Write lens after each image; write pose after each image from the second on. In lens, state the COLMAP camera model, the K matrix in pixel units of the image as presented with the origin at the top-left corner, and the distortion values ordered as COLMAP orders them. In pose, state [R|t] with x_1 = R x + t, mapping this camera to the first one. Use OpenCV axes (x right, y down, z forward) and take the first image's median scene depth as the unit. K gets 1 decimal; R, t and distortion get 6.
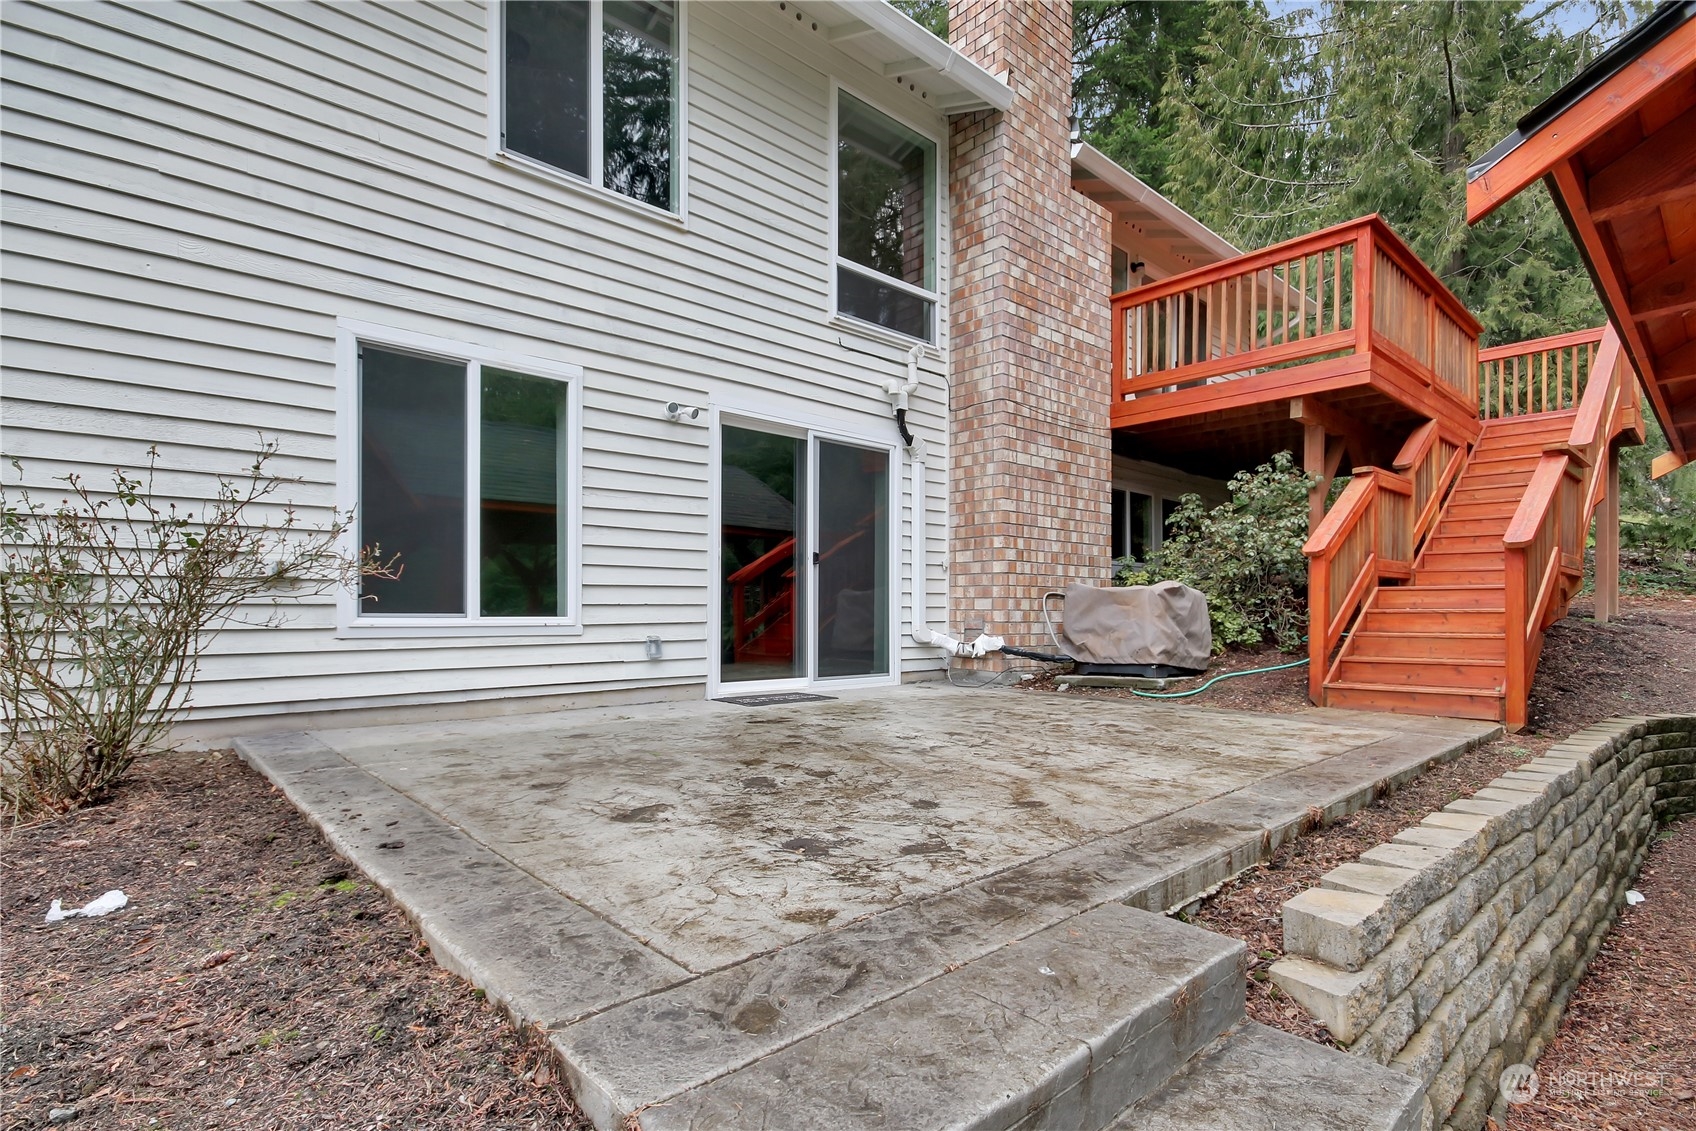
lens RADIAL K [[812.8, 0, 842.3], [0, 812.8, 599.1], [0, 0, 1]] dist [0.001649, 0.000093]
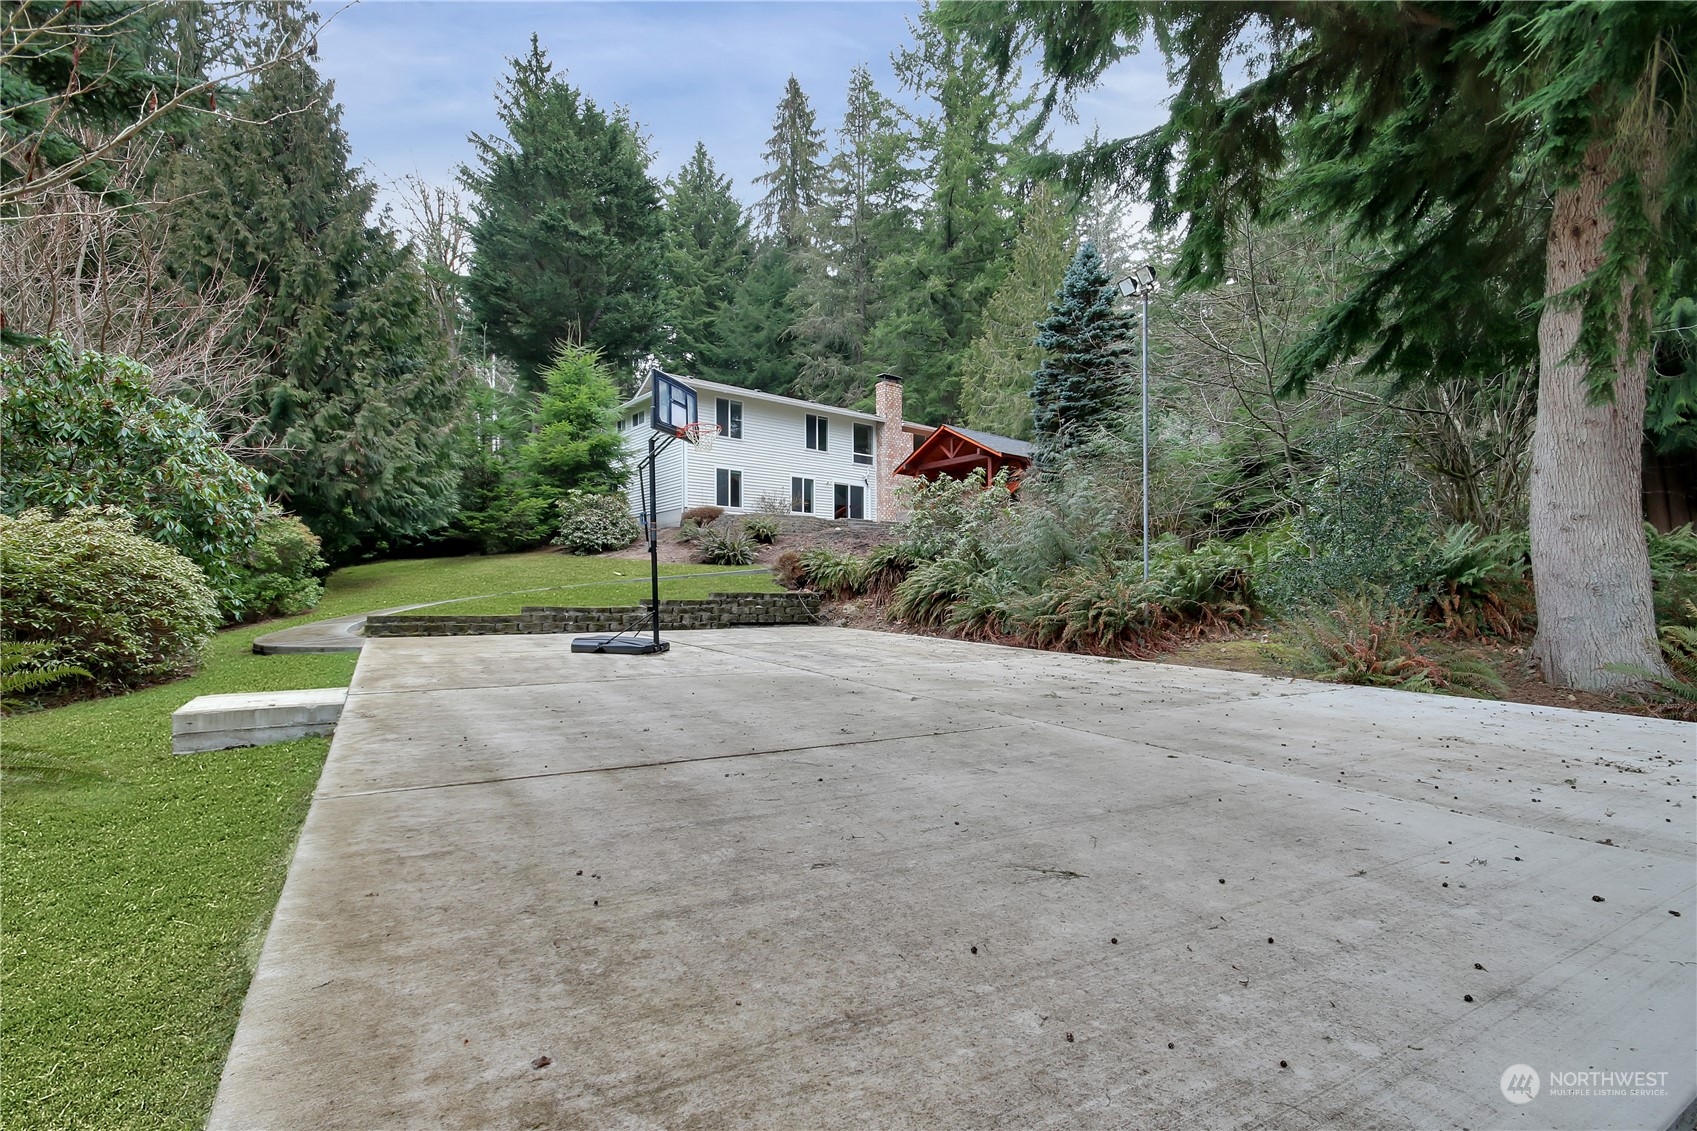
lens RADIAL K [[813.3, 0, 850.9], [0, 813.3, 571.6], [0, 0, 1]] dist [0.001649, 0.000093]
pose [[0.999126, -0.009296, -0.040744, 0.183862], [0.007722, 0.999225, -0.038605, 0.570929], [0.041071, 0.038257, 0.998424, -4.261942]]
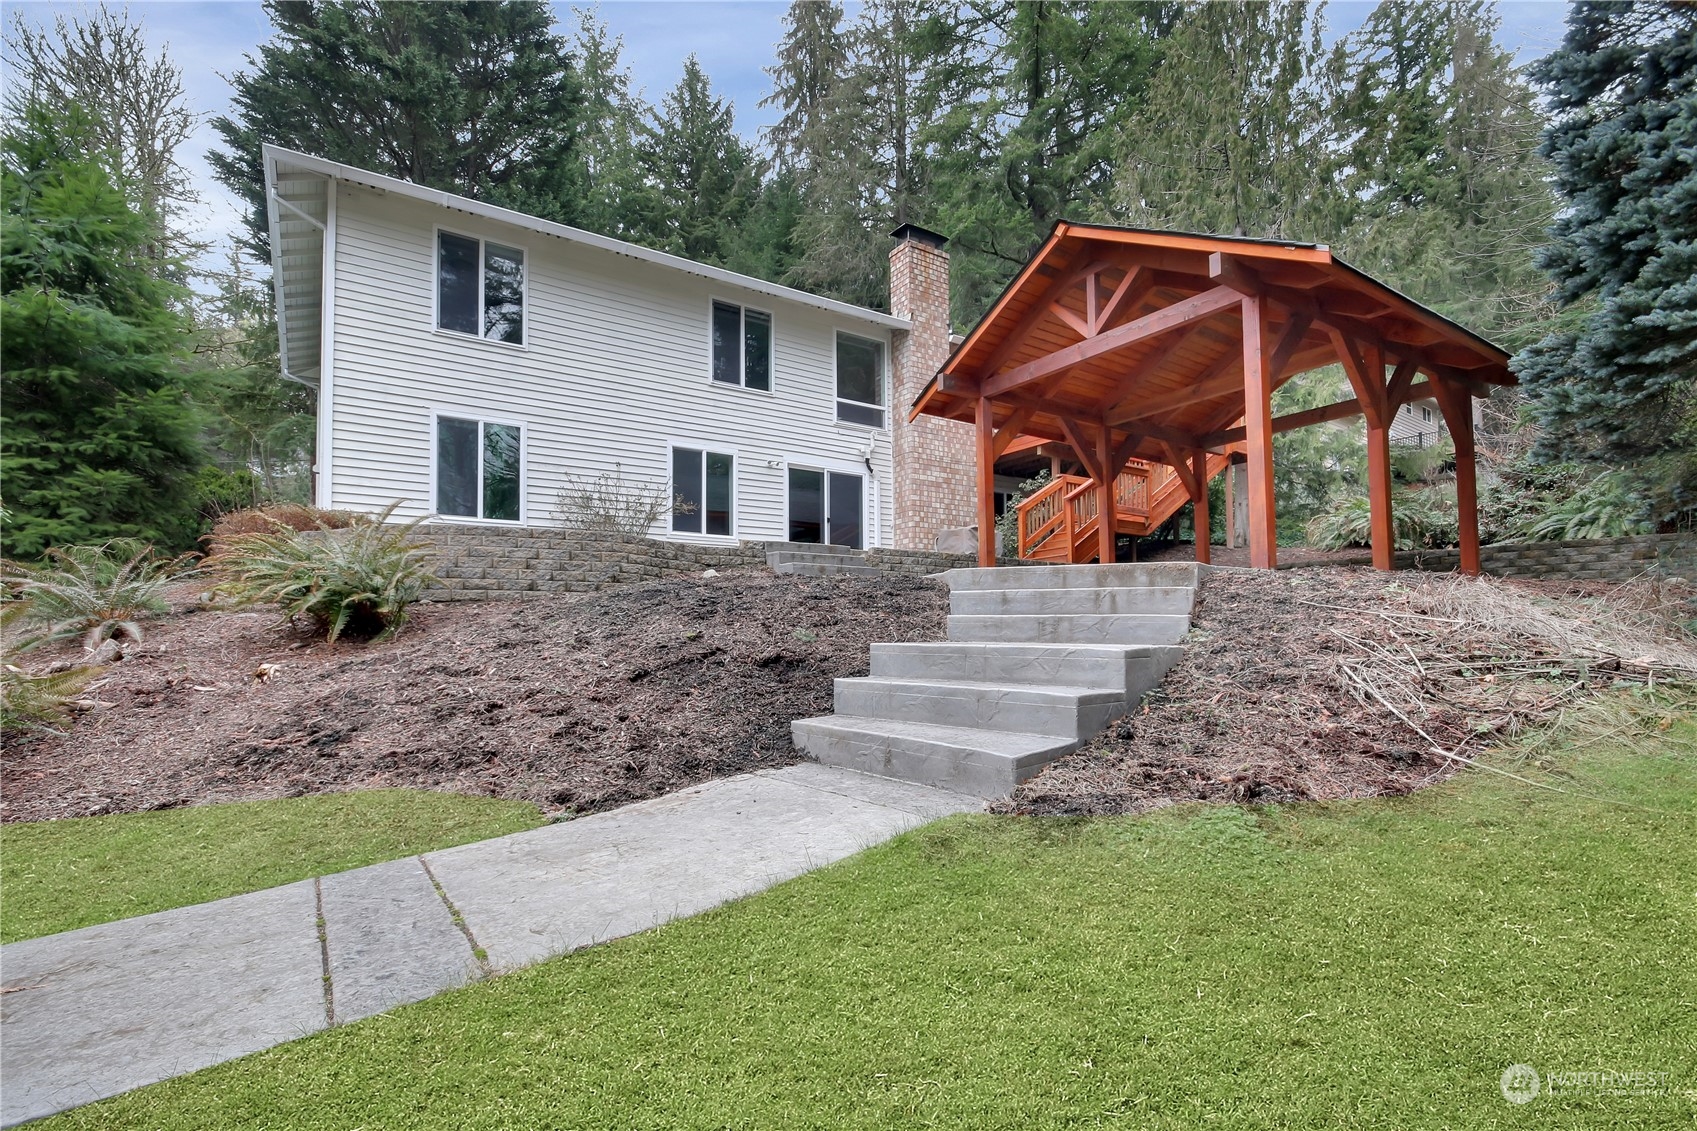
lens RADIAL K [[813.3, 0, 845.2], [0, 813.3, 576.4], [0, 0, 1]] dist [0.001649, 0.000093]
pose [[0.990231, -0.023863, -0.137376, 0.320898], [0.013066, 0.996792, -0.078962, 0.286502], [0.138820, 0.076396, 0.987367, -1.280772]]
